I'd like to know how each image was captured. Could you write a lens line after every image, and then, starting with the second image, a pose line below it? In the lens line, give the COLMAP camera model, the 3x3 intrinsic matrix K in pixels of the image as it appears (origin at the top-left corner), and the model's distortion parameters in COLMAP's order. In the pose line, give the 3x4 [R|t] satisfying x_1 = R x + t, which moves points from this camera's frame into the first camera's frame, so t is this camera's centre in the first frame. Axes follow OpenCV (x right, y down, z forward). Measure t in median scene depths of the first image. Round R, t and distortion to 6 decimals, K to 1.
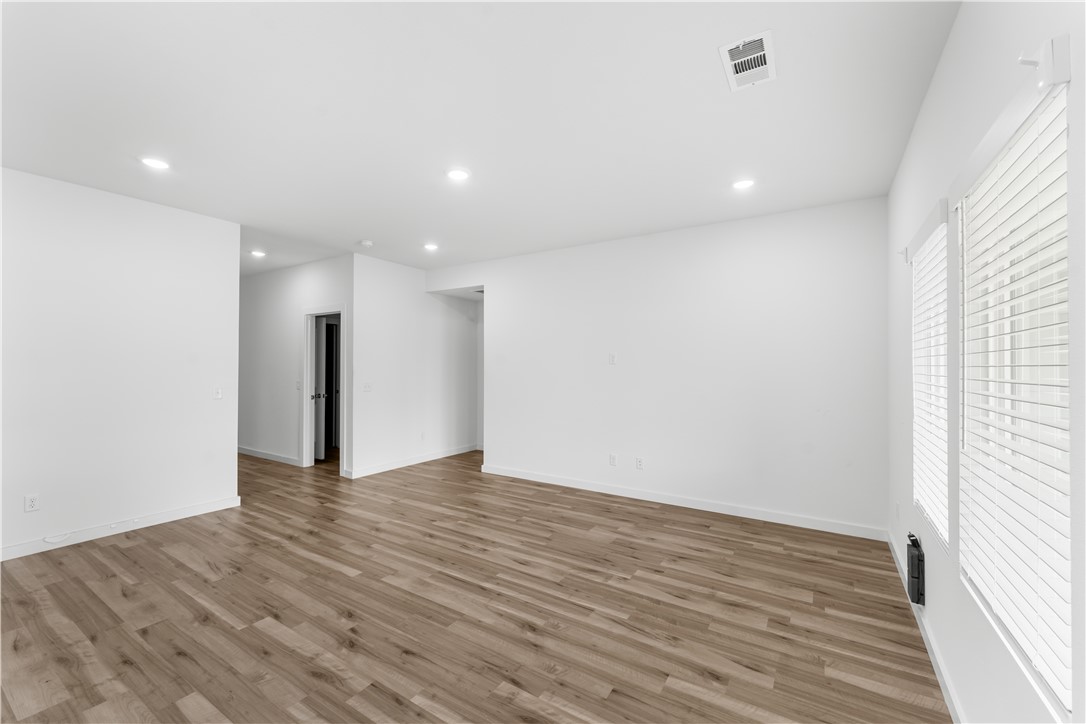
lens RADIAL K [[440.1, 0, 539.6], [0, 440.1, 361.6], [0, 0, 1]] dist [-0.000819, -0.000211]
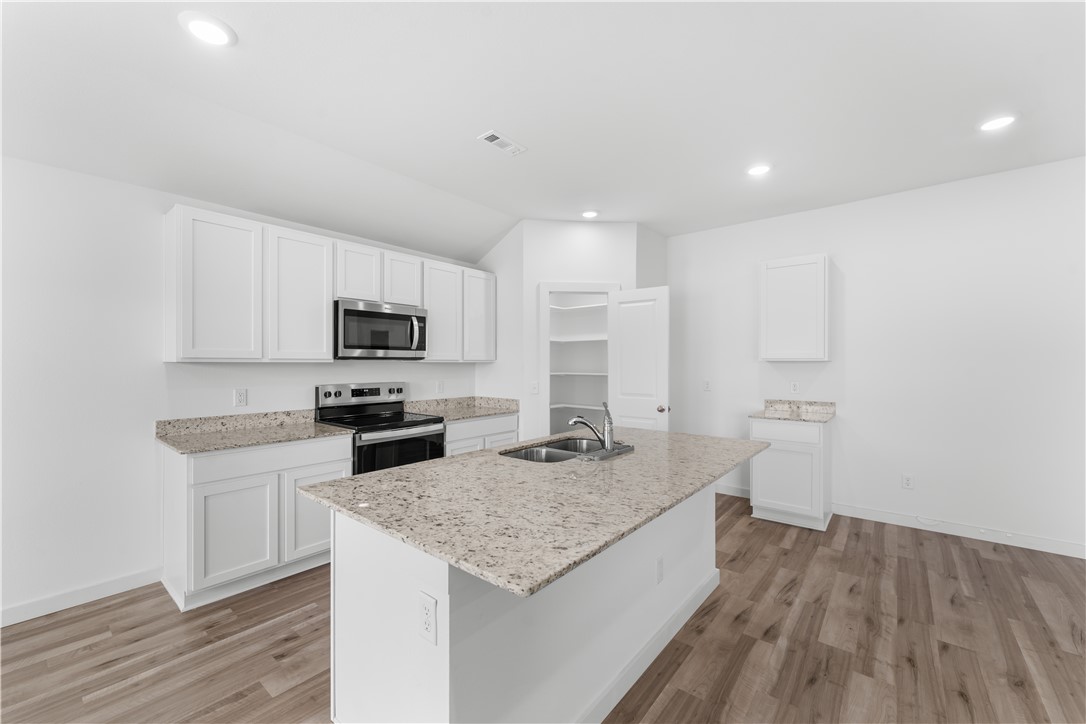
lens RADIAL K [[440.1, 0, 539.6], [0, 440.1, 361.6], [0, 0, 1]] dist [-0.000819, -0.000211]
pose [[-0.117002, -0.006476, -0.993111, 0.088511], [0.006782, 0.999950, -0.007320, 0.017743], [0.993109, -0.007592, -0.116952, 0.218542]]
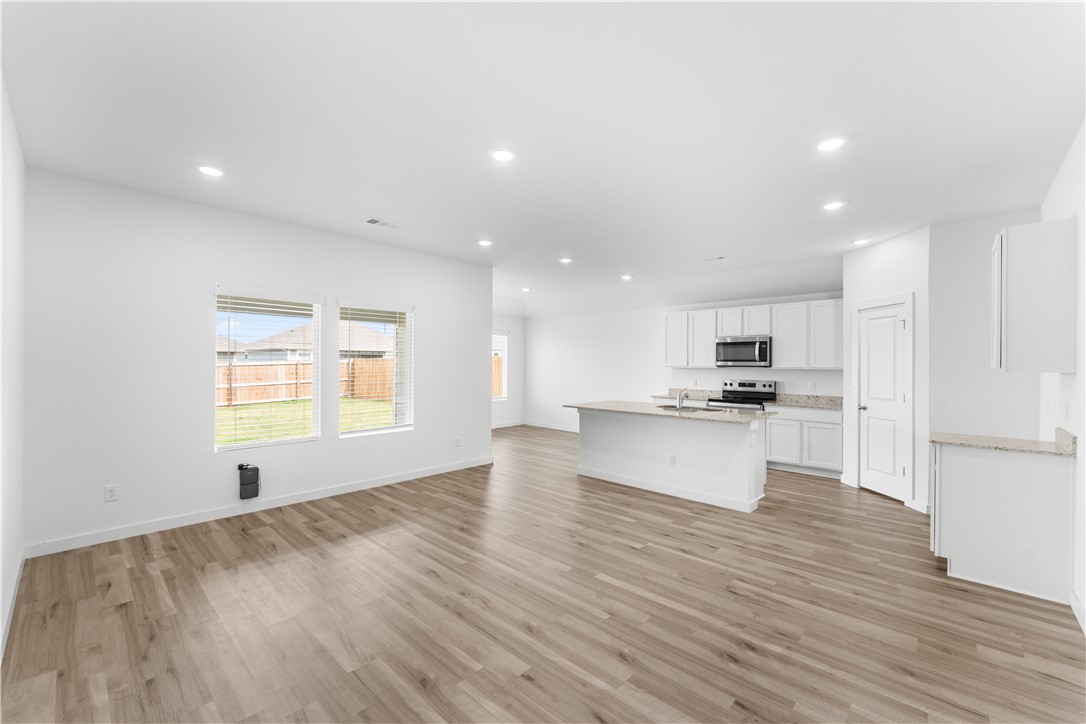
lens RADIAL K [[440.1, 0, 539.6], [0, 440.1, 361.6], [0, 0, 1]] dist [-0.000819, -0.000211]
pose [[-0.982862, -0.009857, 0.184080, -0.471022], [-0.012190, 0.999859, -0.011548, 0.010918], [-0.183940, -0.013594, -0.982843, 2.049830]]
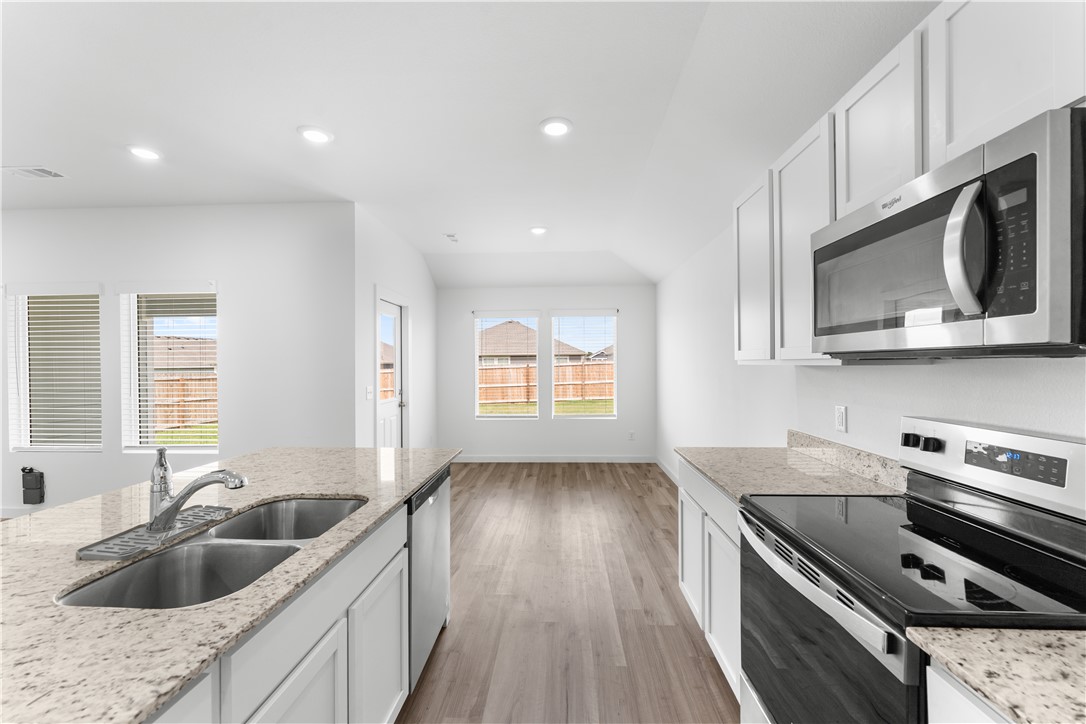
lens RADIAL K [[441.3, 0, 542.1], [0, 441.3, 366.6], [0, 0, 1]] dist [-0.000289, -0.000137]
pose [[-0.497086, -0.006496, 0.867677, -1.256703], [-0.004626, 0.999978, 0.004836, 0.007626], [-0.867689, -0.001610, -0.497105, 0.138108]]
